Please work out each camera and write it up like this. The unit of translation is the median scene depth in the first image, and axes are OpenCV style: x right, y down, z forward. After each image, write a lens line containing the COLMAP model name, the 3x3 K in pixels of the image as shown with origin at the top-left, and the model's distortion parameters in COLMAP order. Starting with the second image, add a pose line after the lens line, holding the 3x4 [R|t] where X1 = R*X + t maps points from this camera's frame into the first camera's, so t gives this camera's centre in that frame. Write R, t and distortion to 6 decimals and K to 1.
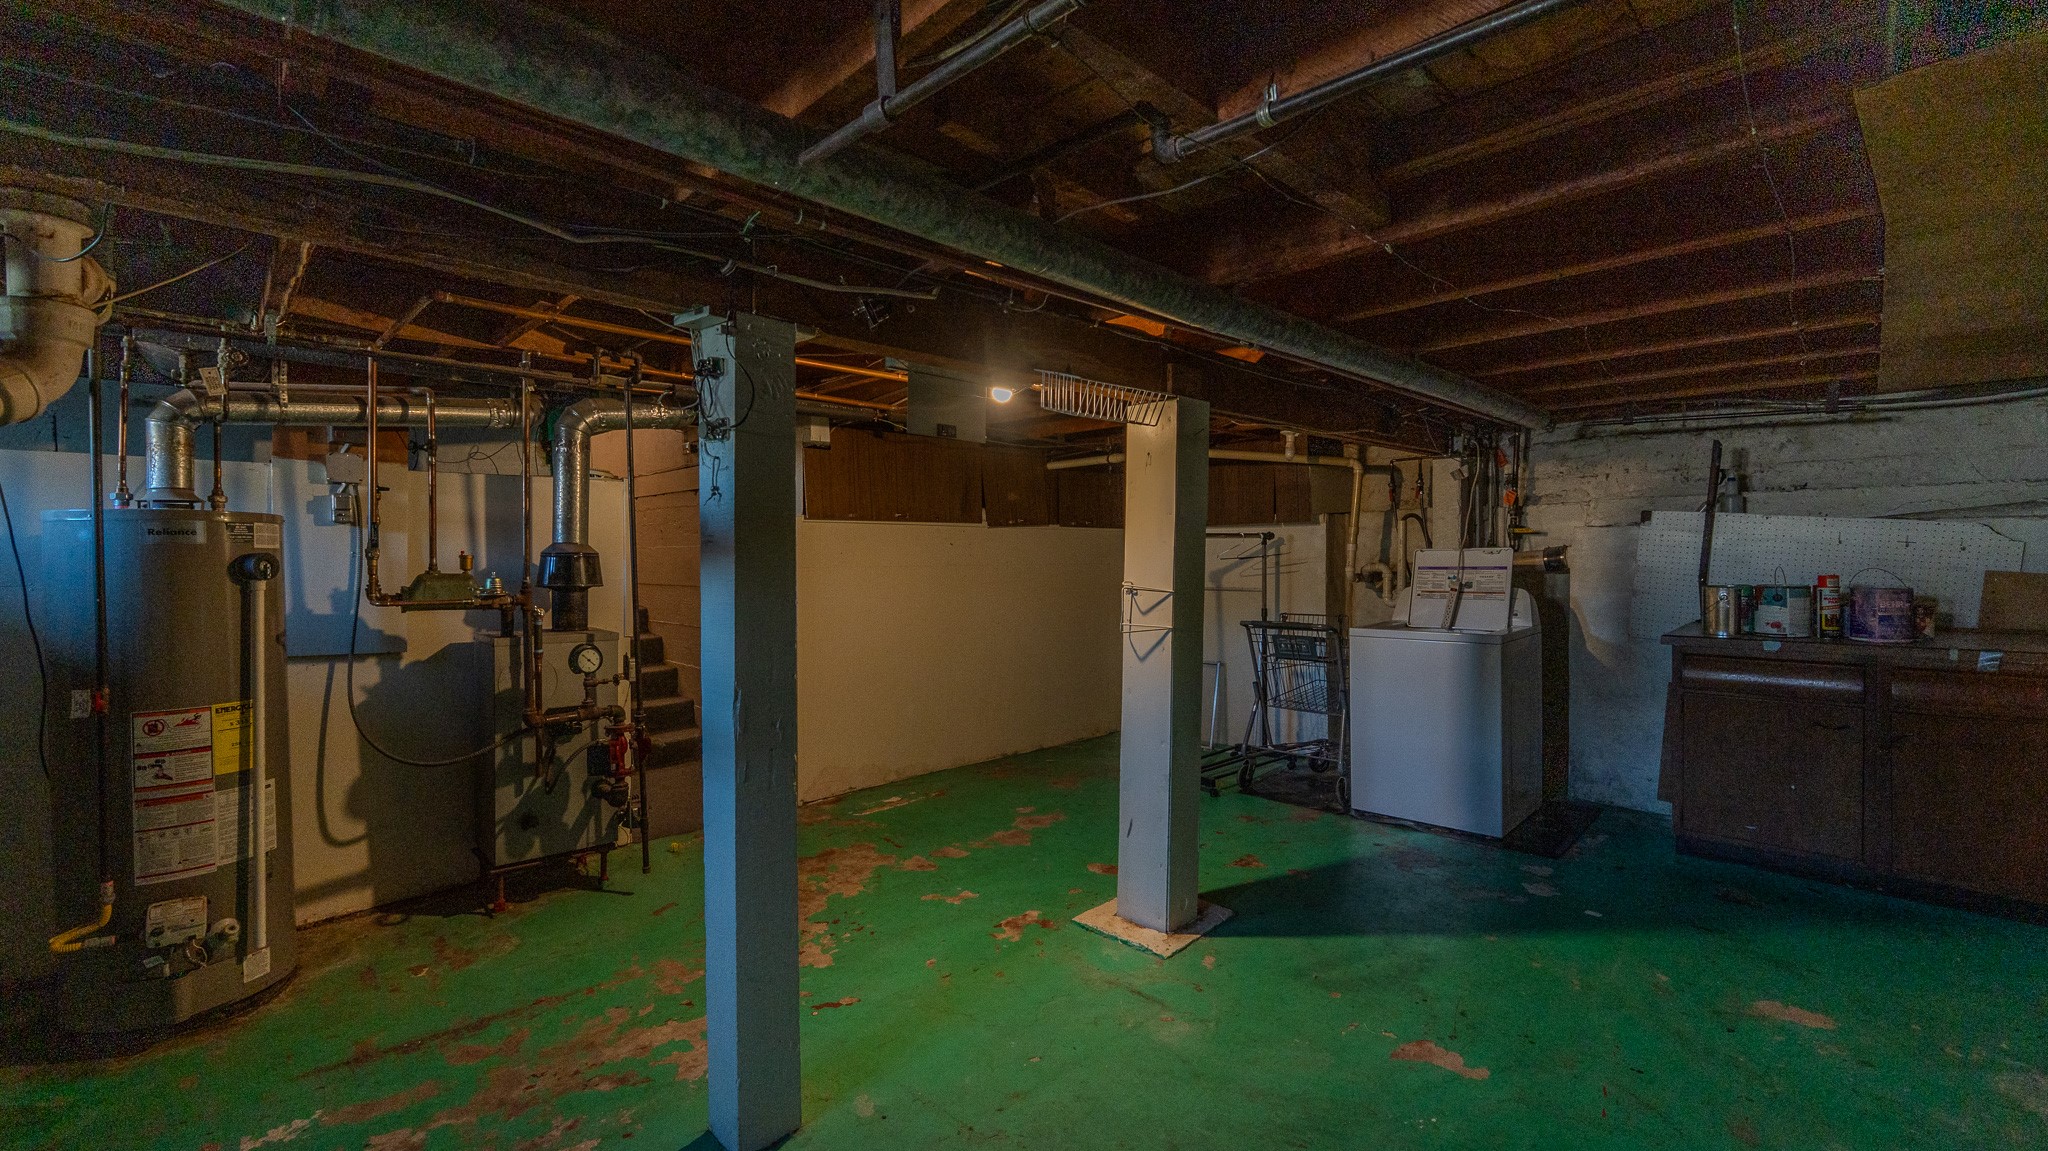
lens RADIAL K [[872.6, 0, 1015.4], [0, 872.6, 574.2], [0, 0, 1]] dist [-0.002691, -0.000167]
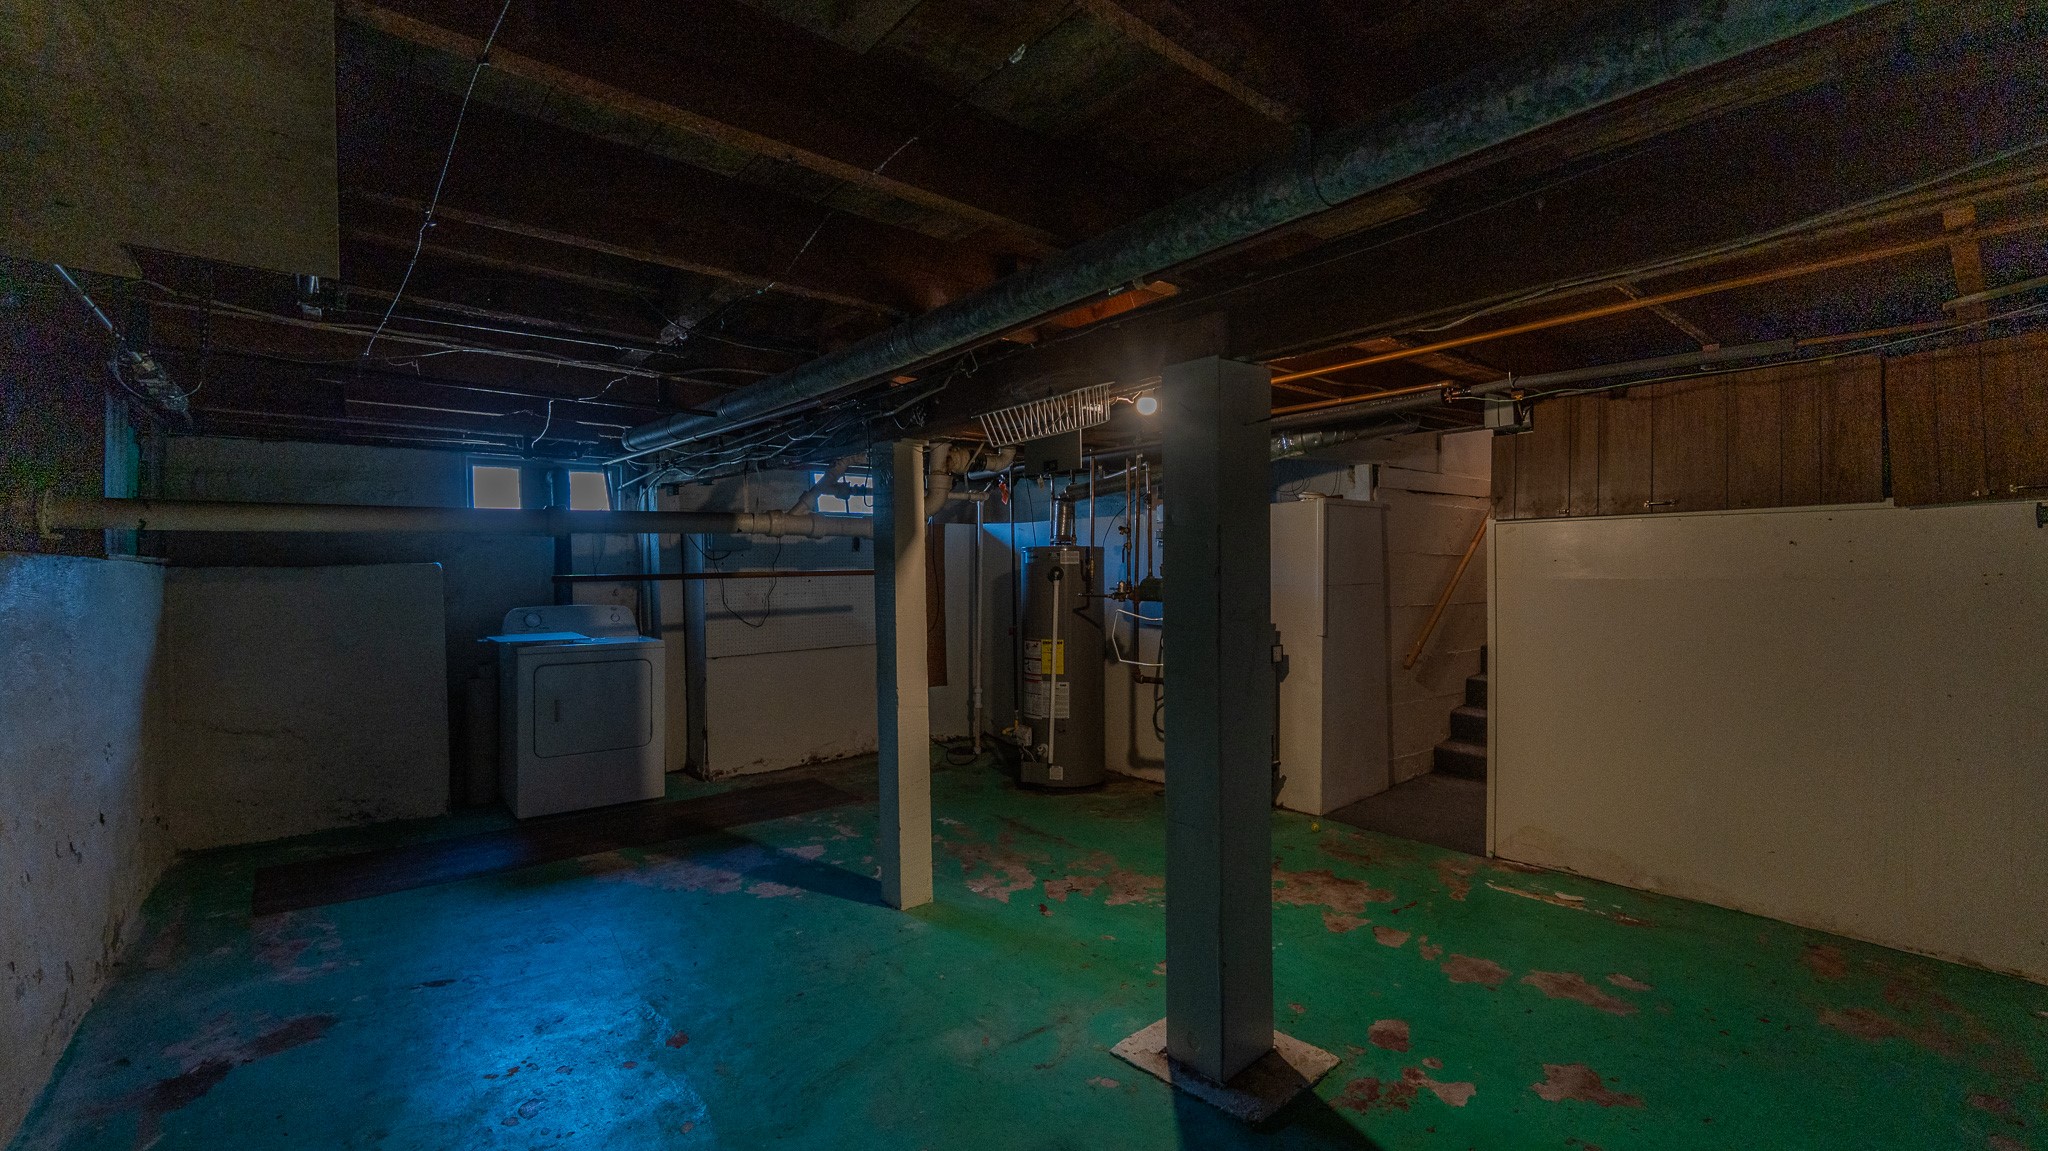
lens RADIAL K [[872.6, 0, 1016.3], [0, 872.6, 570.8], [0, 0, 1]] dist [-0.002691, -0.000167]
pose [[-0.095738, 0.009095, -0.995365, 0.904871], [-0.003418, 0.999949, 0.009466, -0.027156], [0.995401, 0.004309, -0.095702, 0.883144]]
